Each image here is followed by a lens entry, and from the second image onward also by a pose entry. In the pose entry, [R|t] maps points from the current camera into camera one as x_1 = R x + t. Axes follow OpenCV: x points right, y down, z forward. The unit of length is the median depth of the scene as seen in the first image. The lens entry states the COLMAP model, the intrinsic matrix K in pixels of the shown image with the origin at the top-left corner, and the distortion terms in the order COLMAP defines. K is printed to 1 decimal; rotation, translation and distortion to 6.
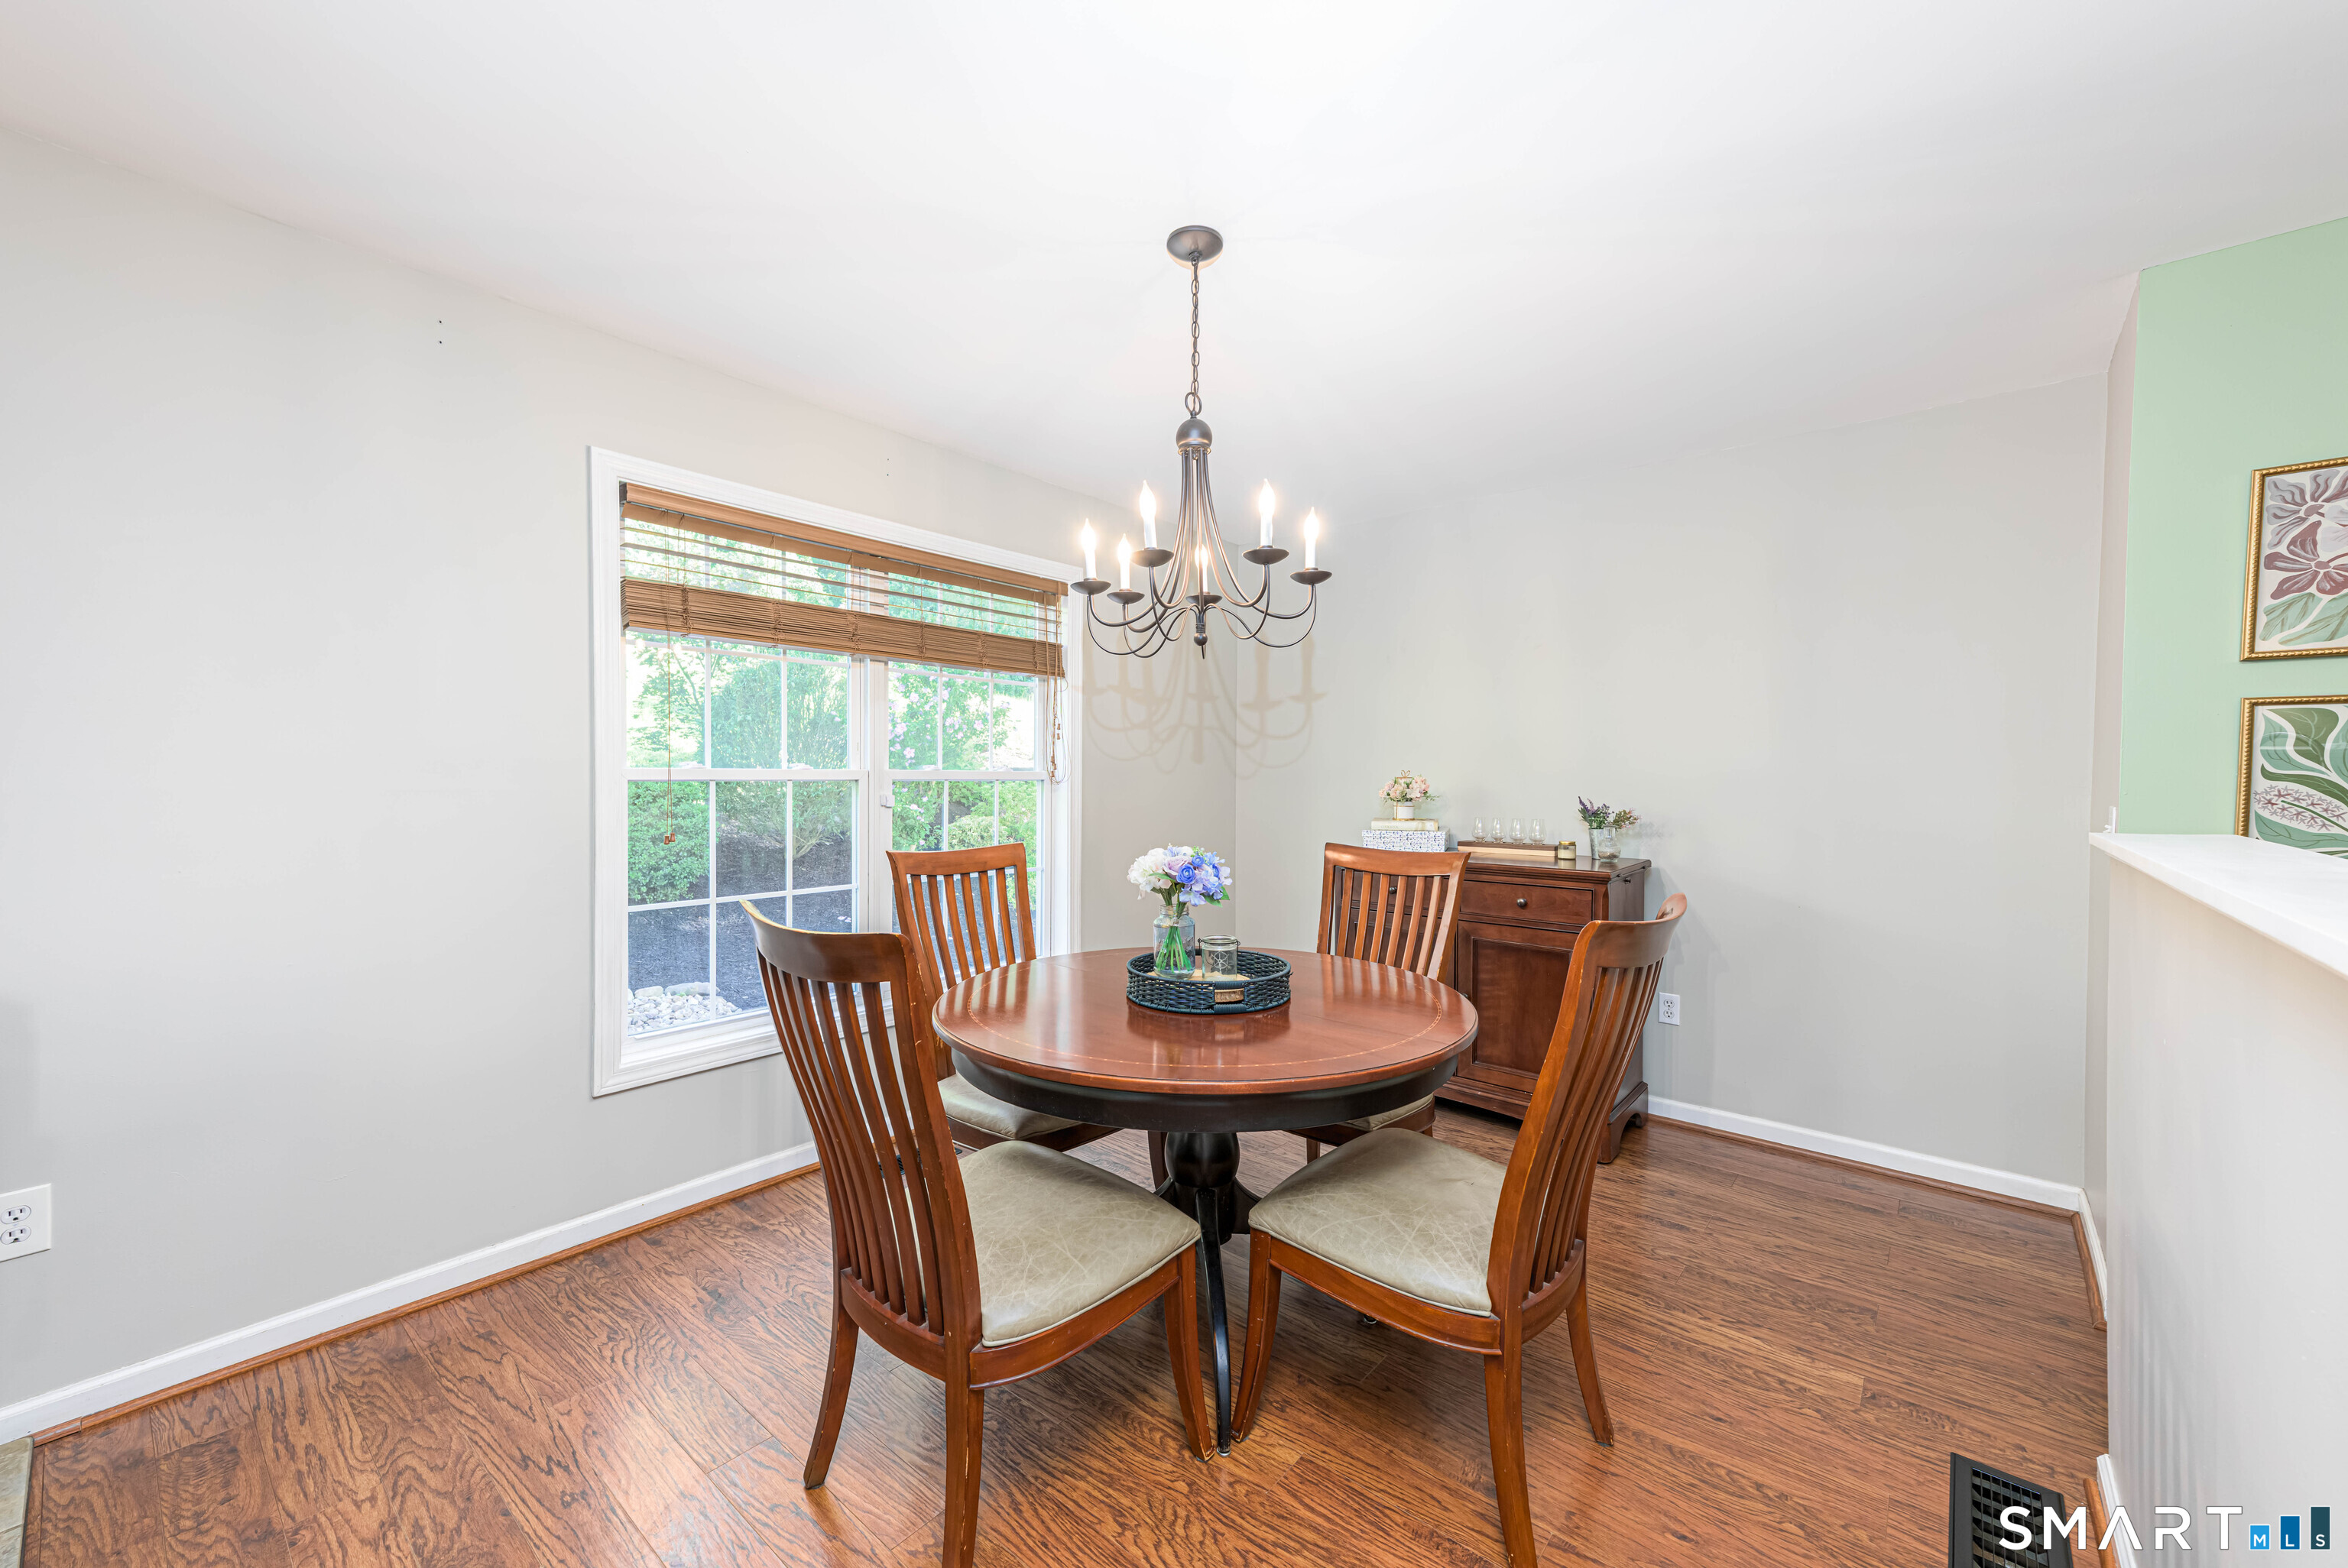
lens RADIAL K [[913.7, 0, 1163.0], [0, 913.7, 796.1], [0, 0, 1]] dist [0.018863, 0.000522]
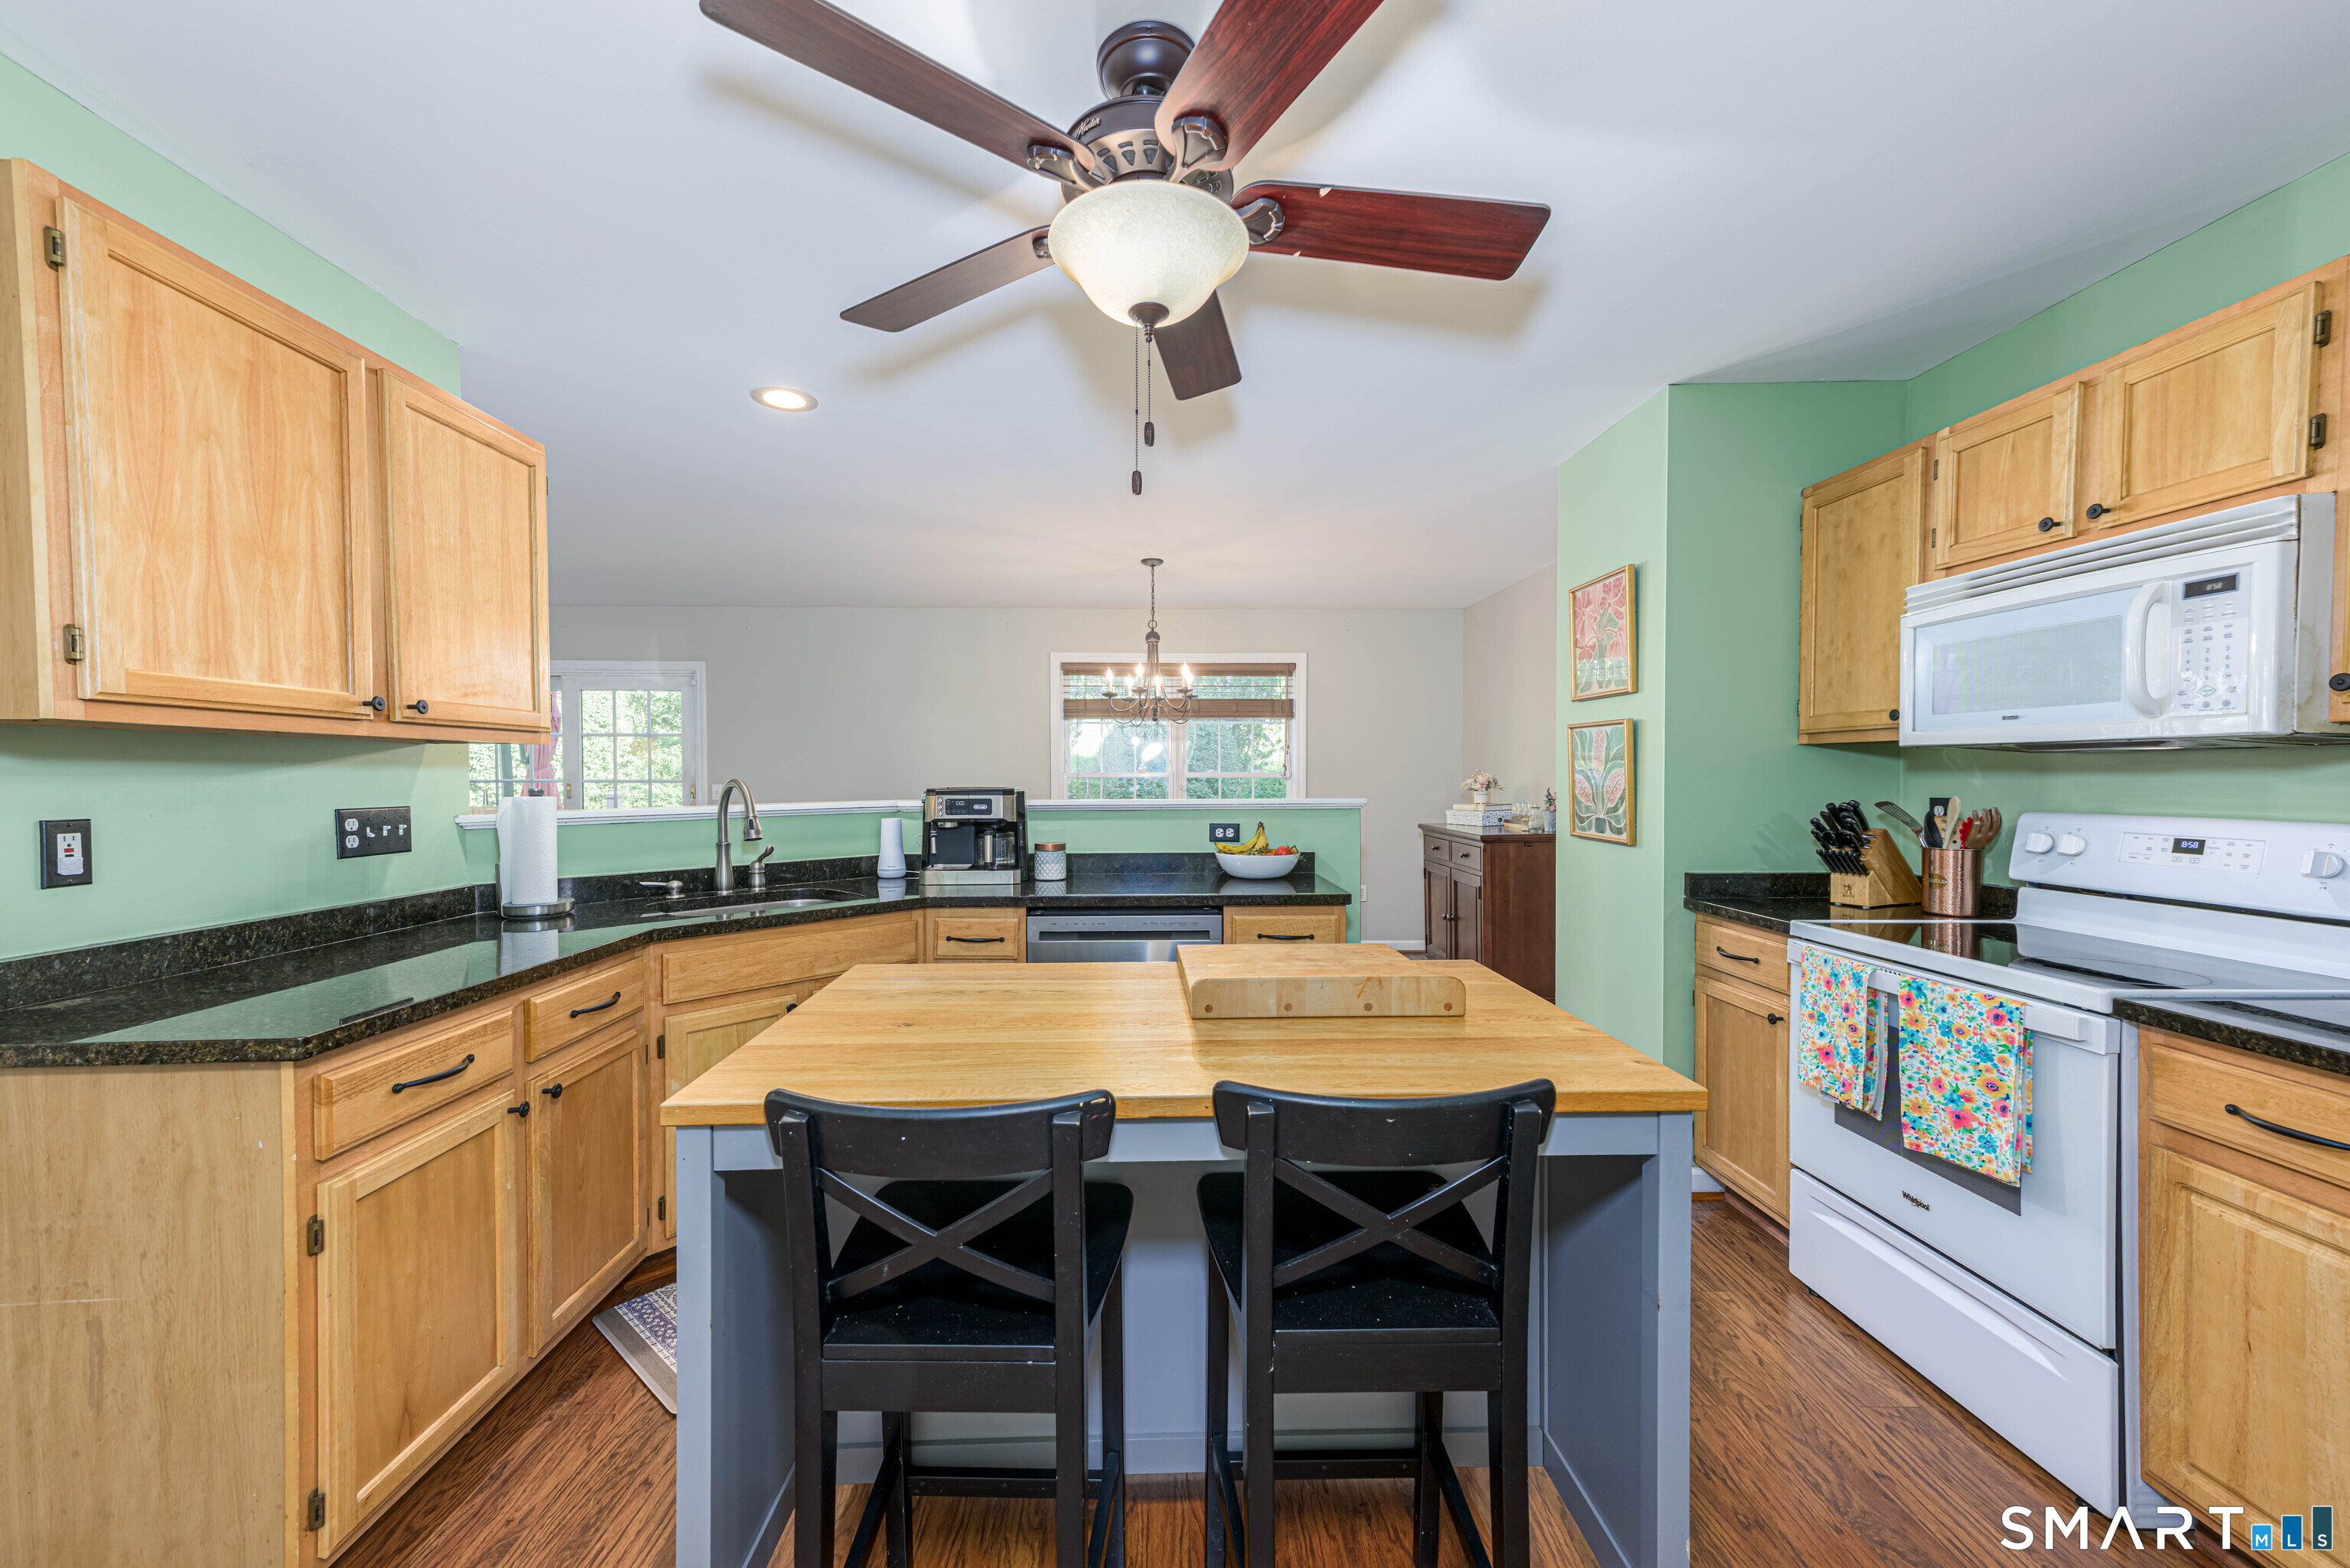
lens RADIAL K [[914.5, 0, 1163.9], [0, 914.5, 796.1], [0, 0, 1]] dist [0.018863, 0.000522]
pose [[0.670074, 0.011075, -0.742212, 1.343210], [-0.012048, 0.999919, 0.004044, 0.017715], [0.742197, 0.006232, 0.670153, -0.449788]]
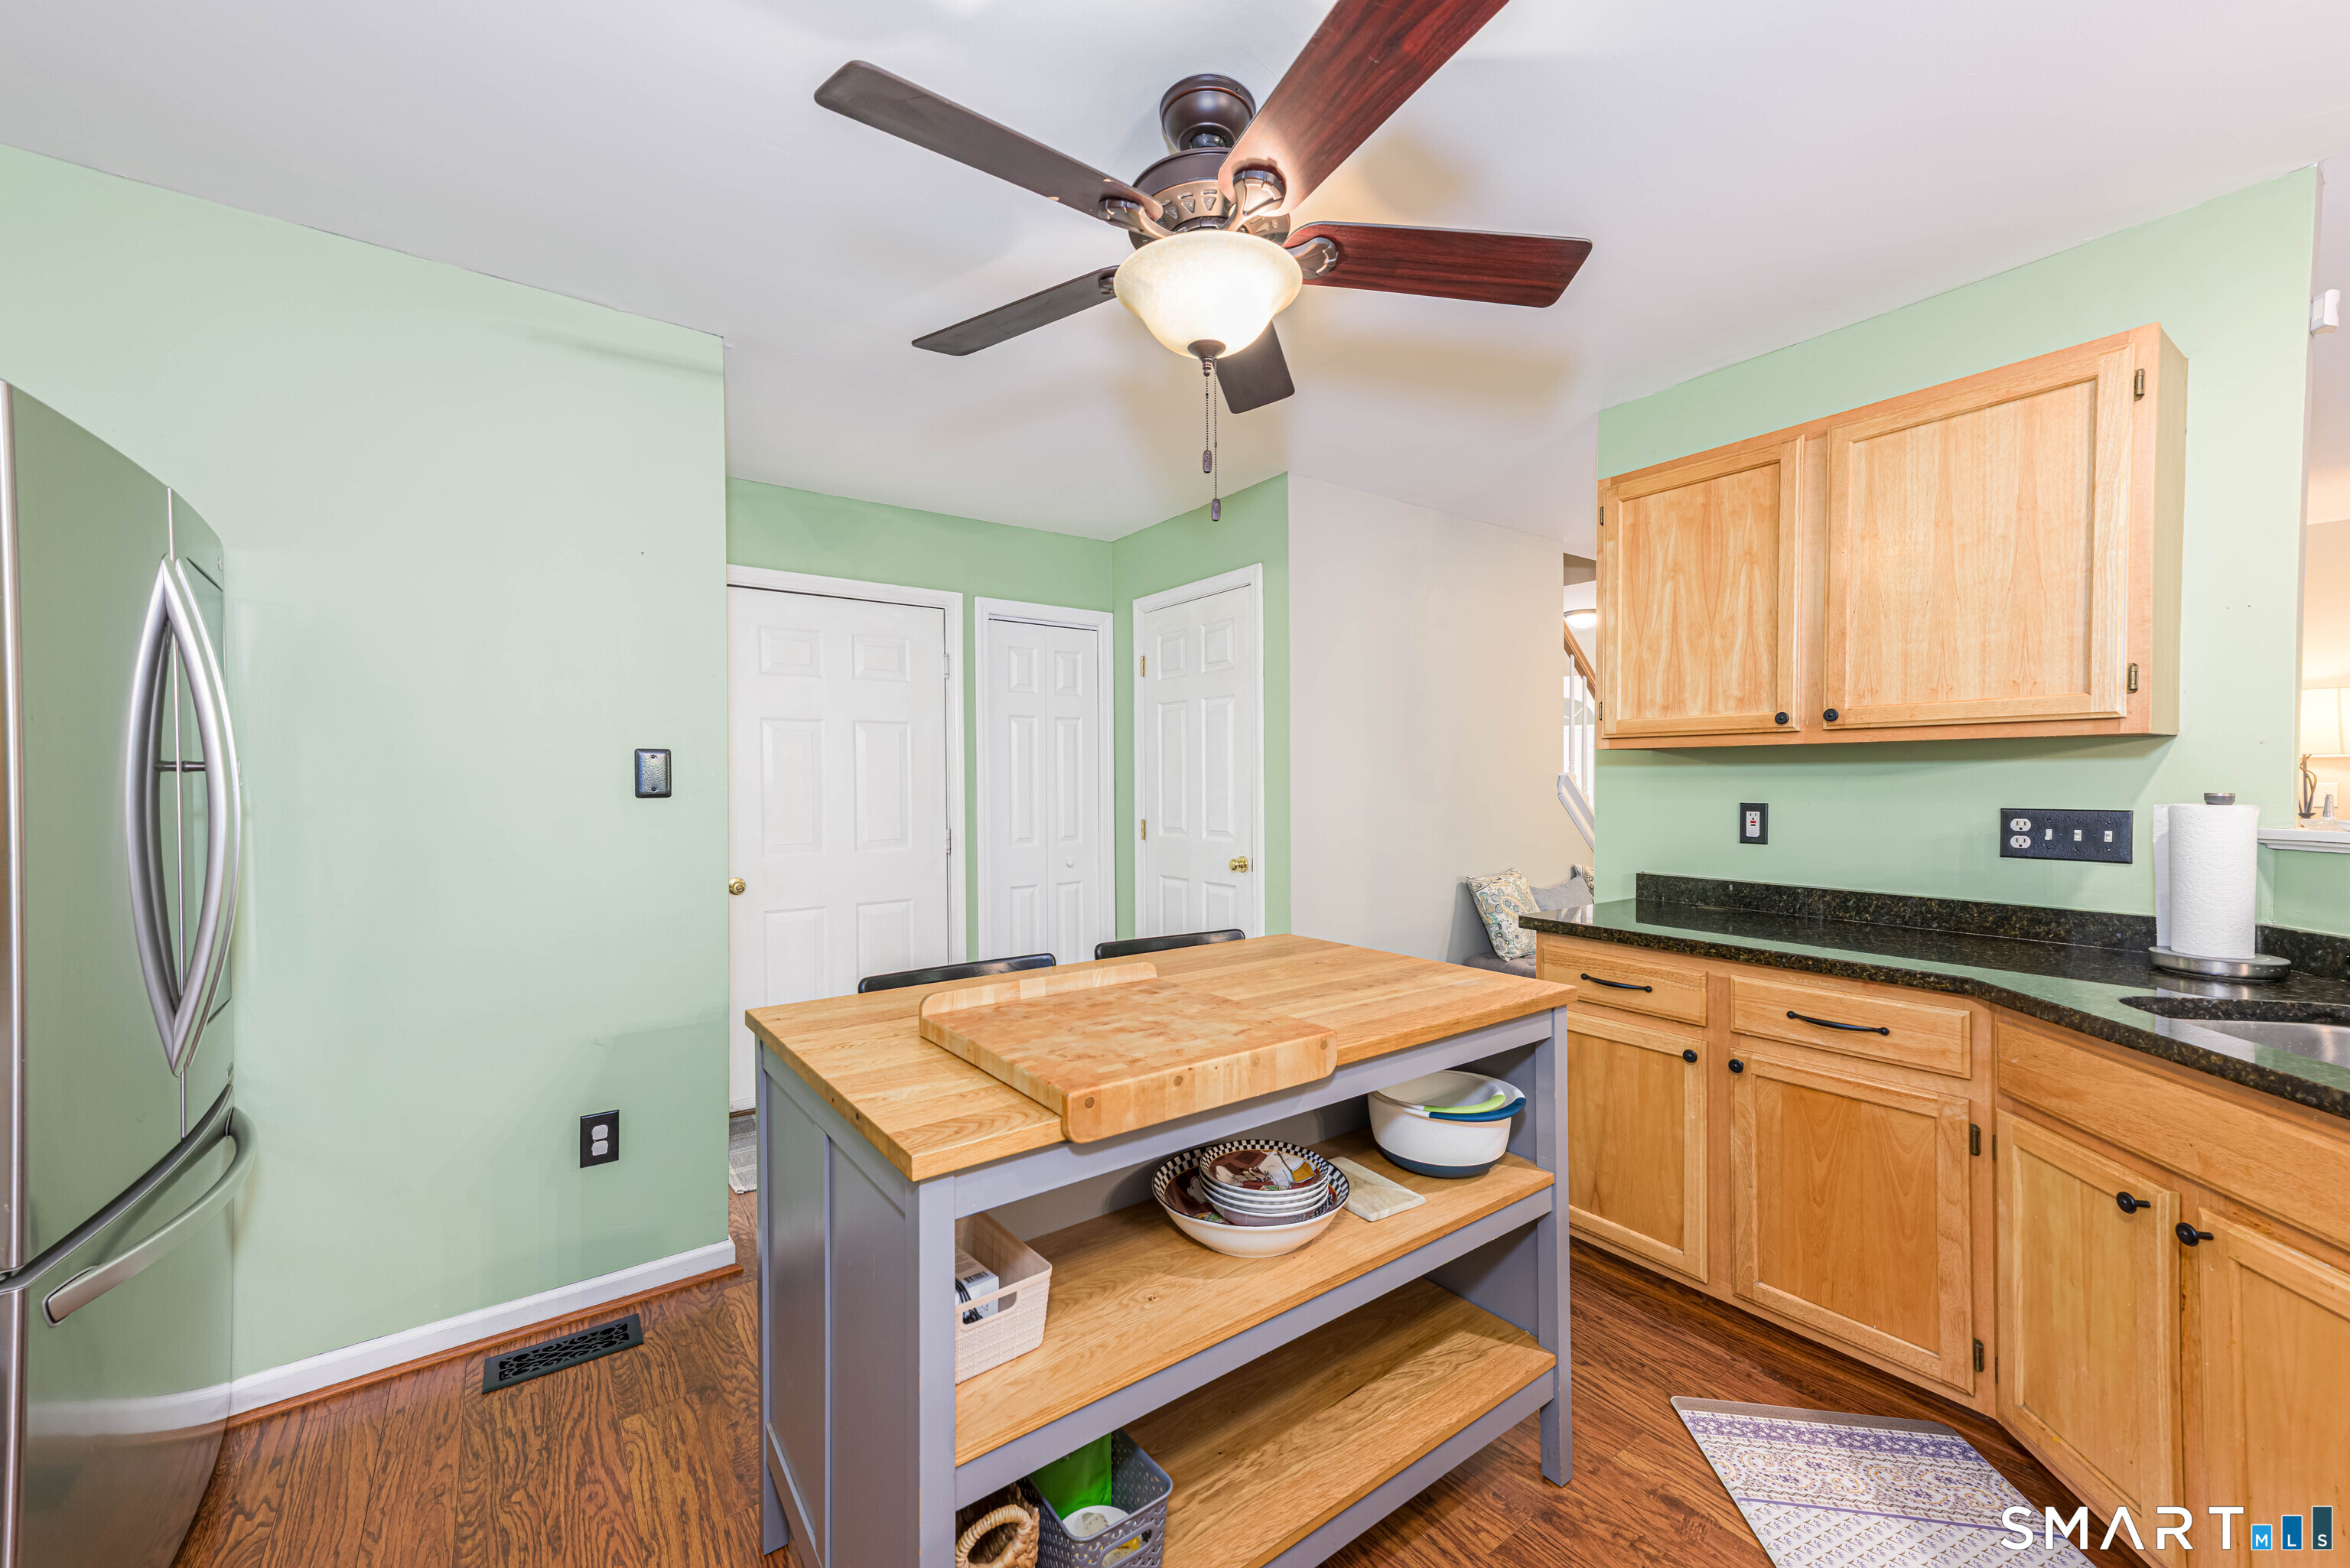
lens RADIAL K [[914.5, 0, 1163.9], [0, 914.5, 796.1], [0, 0, 1]] dist [0.018863, 0.000522]
pose [[-0.970282, -0.005343, 0.241918, 0.837543], [0.005317, 0.999044, 0.043391, -0.007104], [-0.241918, 0.043388, -0.969326, 0.445841]]
